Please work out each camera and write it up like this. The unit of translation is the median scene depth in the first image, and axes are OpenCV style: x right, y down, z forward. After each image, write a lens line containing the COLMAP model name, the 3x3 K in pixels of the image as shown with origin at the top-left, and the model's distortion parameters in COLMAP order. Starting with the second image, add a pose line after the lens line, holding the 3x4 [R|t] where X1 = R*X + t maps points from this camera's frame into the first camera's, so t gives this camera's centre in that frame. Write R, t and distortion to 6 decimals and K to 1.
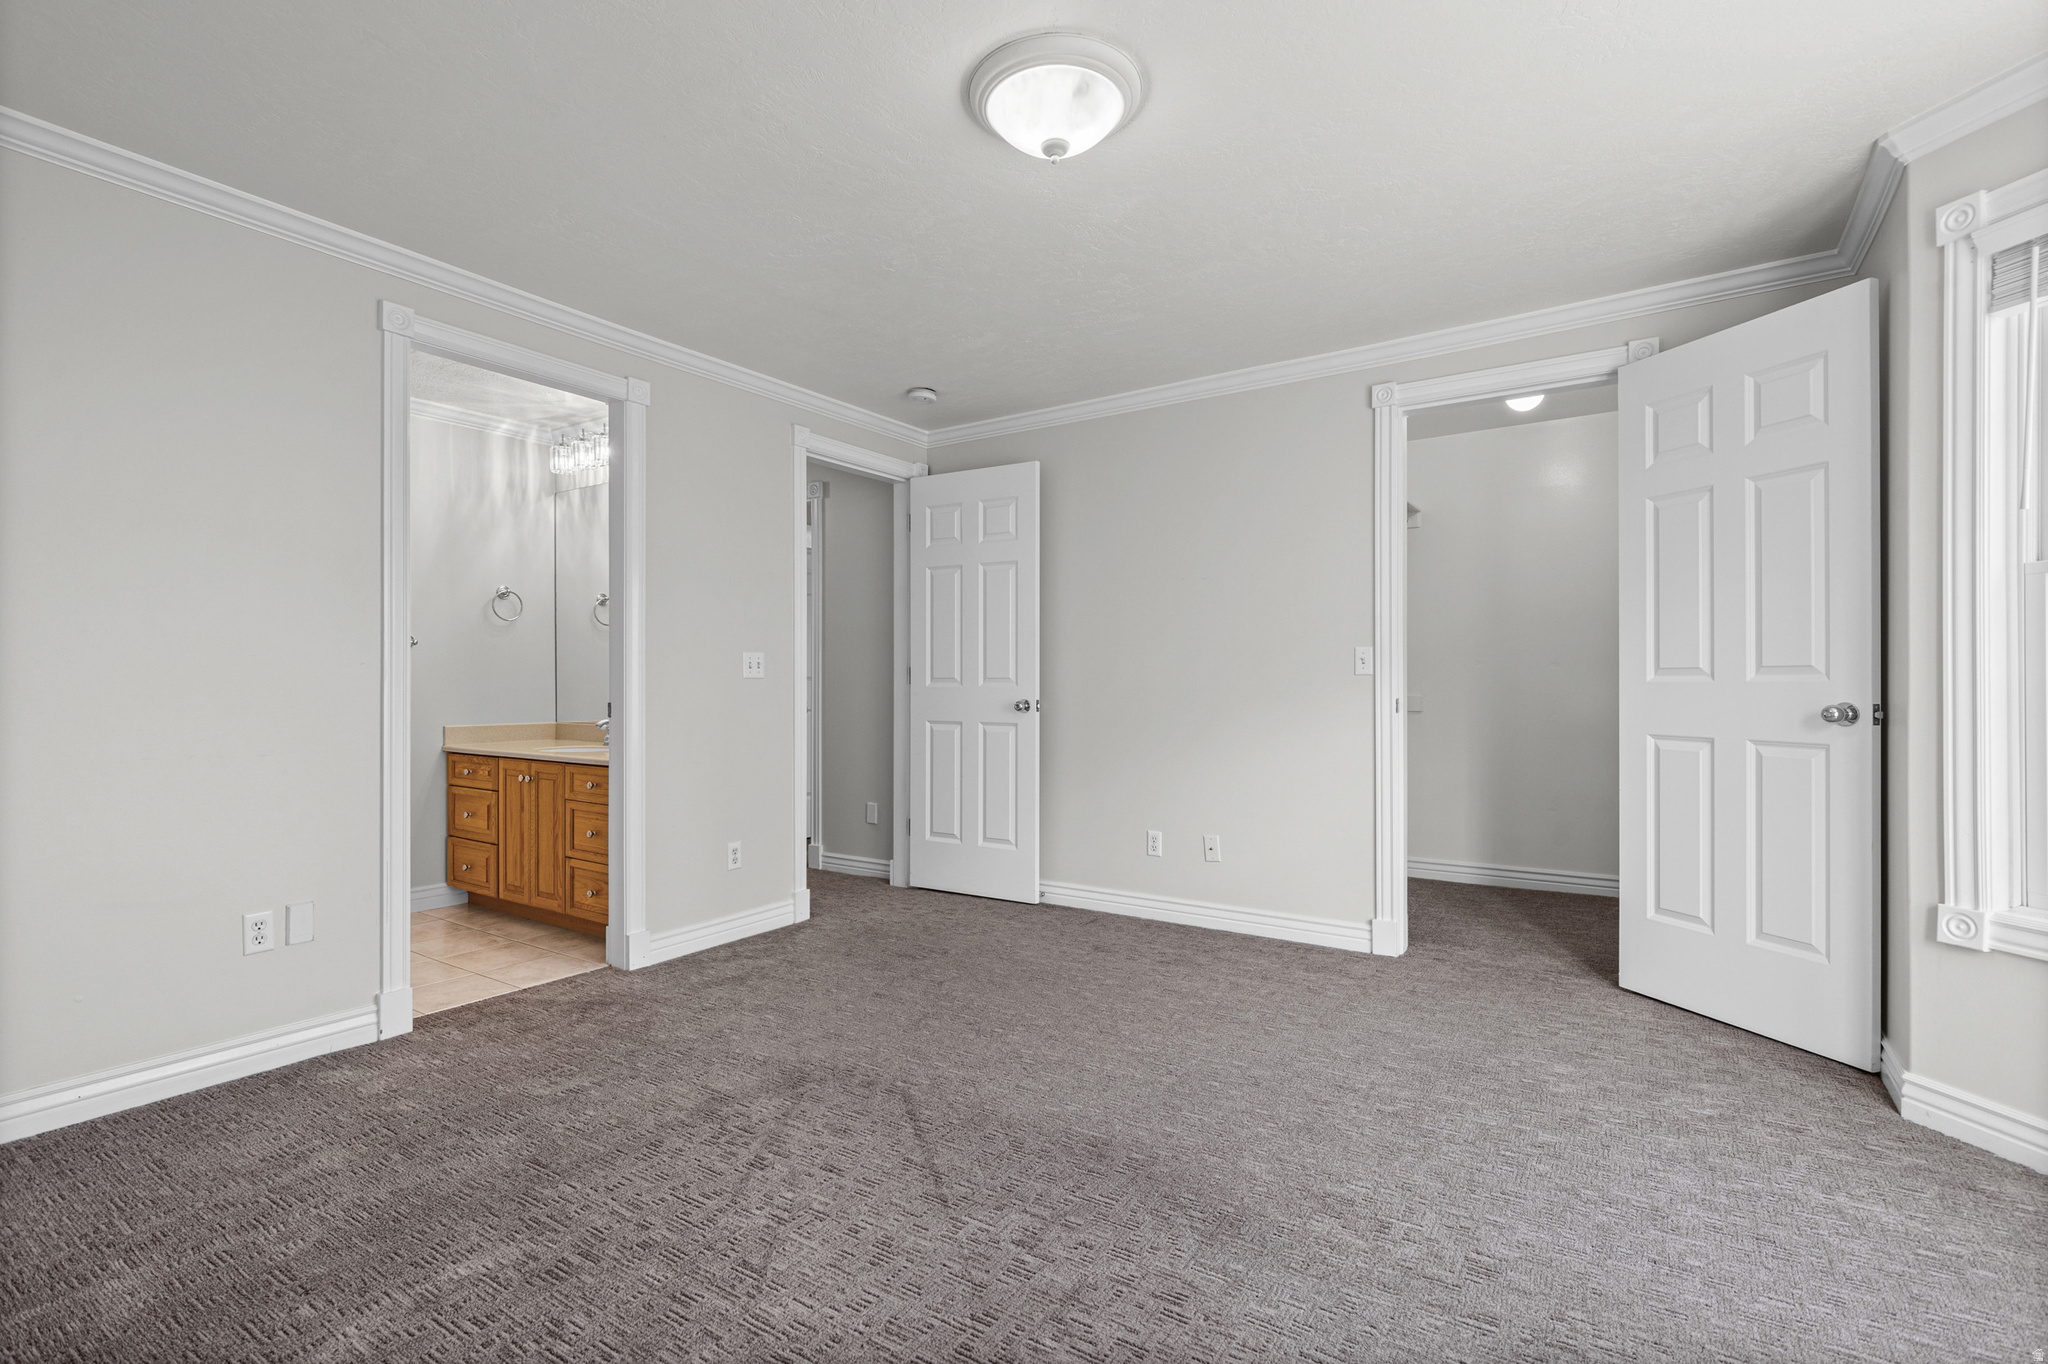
lens RADIAL K [[945.7, 0, 1024.2], [0, 945.7, 678.7], [0, 0, 1]] dist [0.002979, -0.003998]
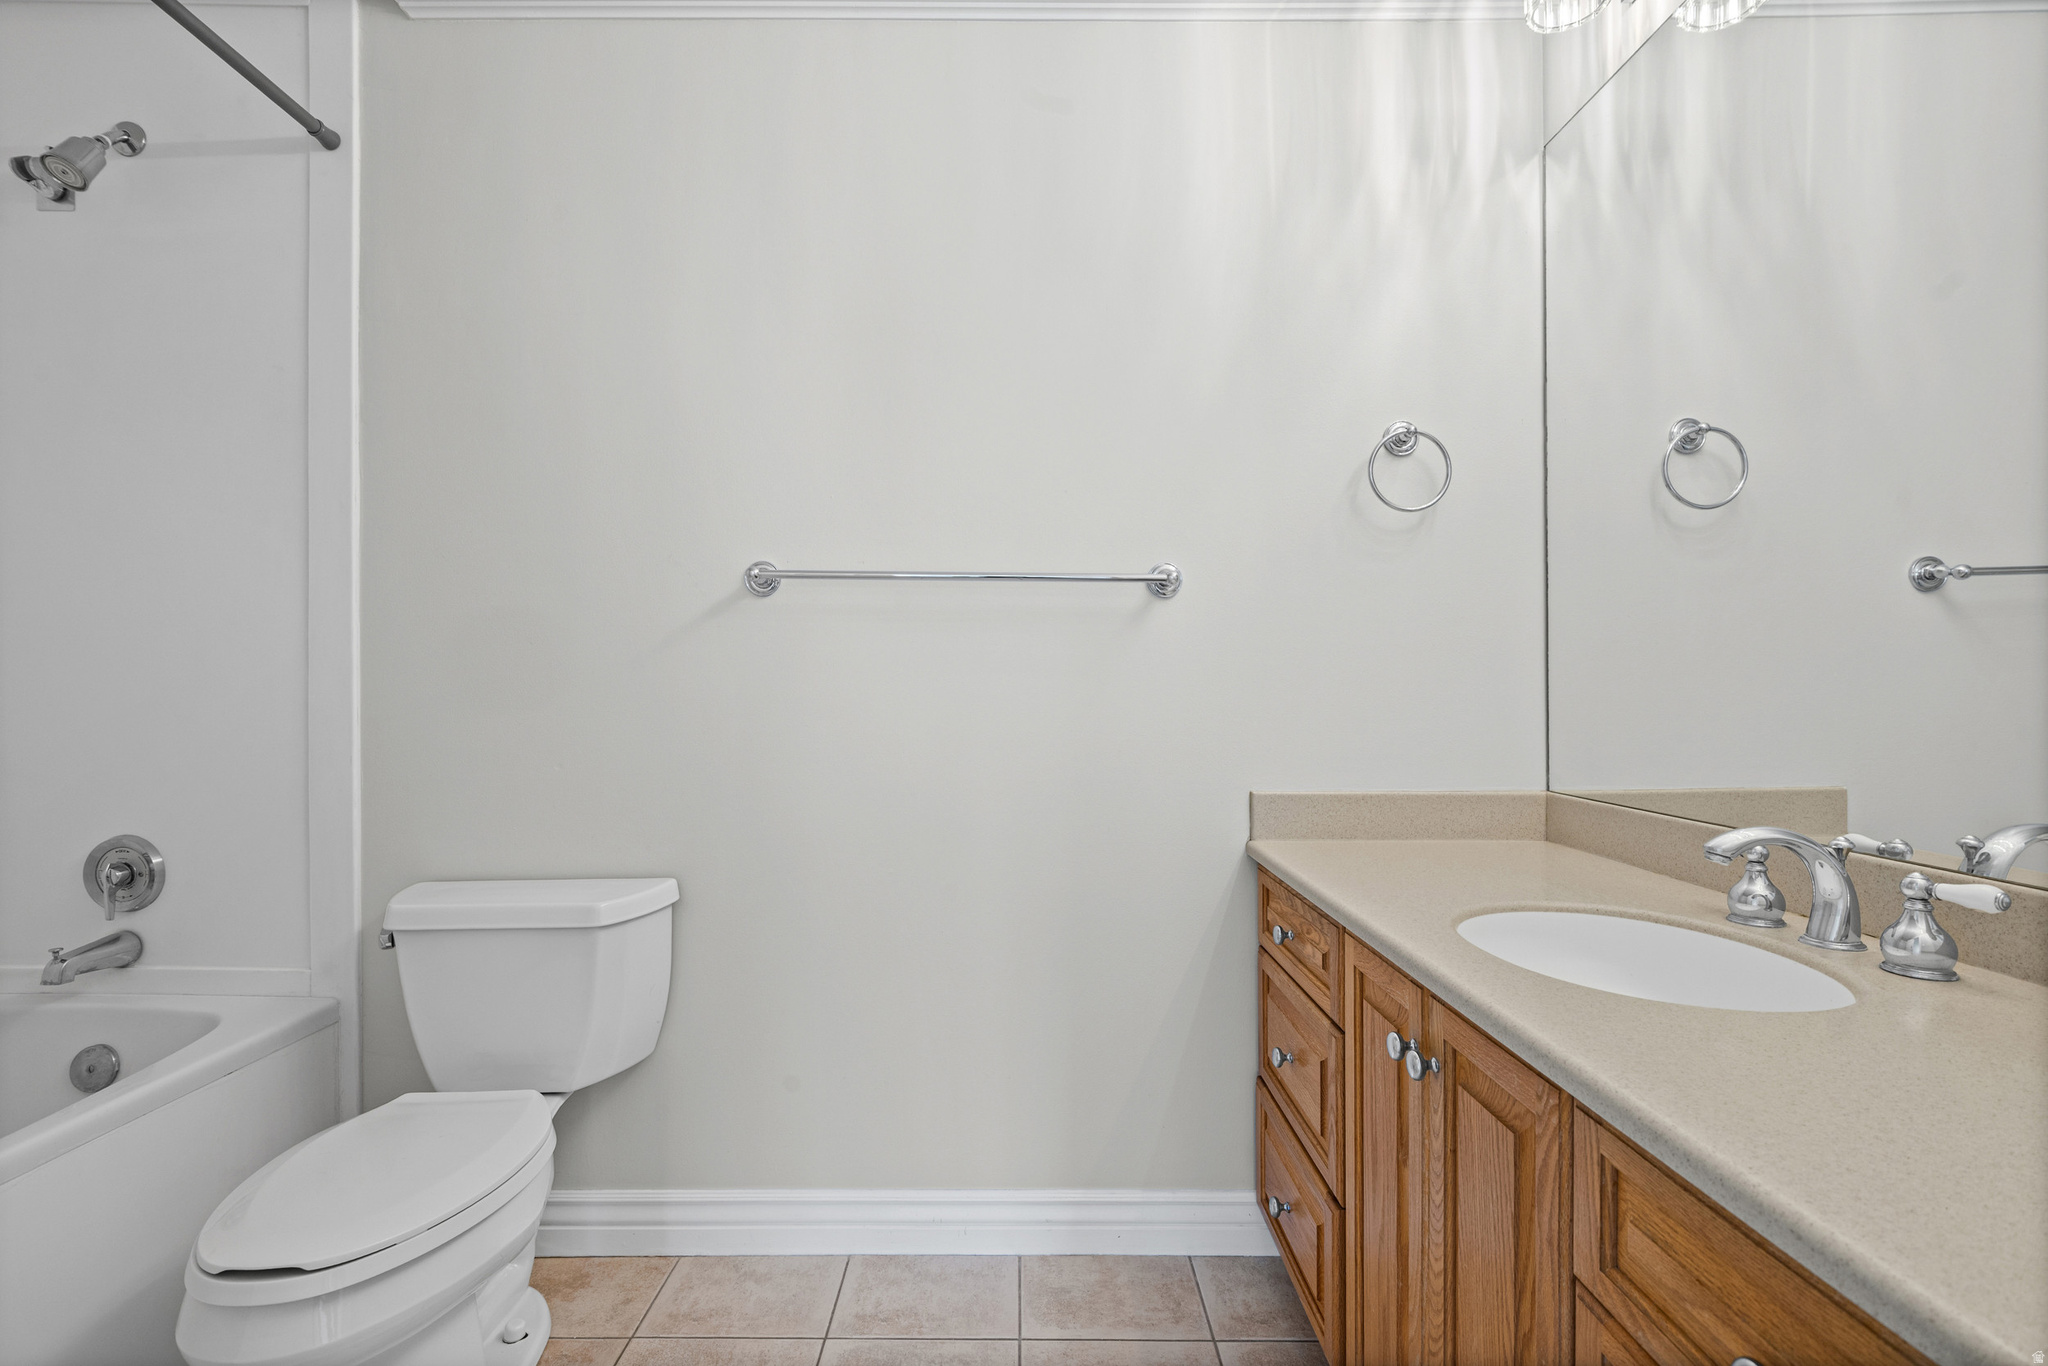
lens RADIAL K [[945.7, 0, 1020.3], [0, 945.7, 688.0], [0, 0, 1]] dist [0.002979, -0.003998]
pose [[0.561573, 0.002983, -0.827422, -0.324177], [-0.002918, 0.999994, 0.001625, 0.006803], [0.827422, 0.001502, 0.561579, 0.663842]]
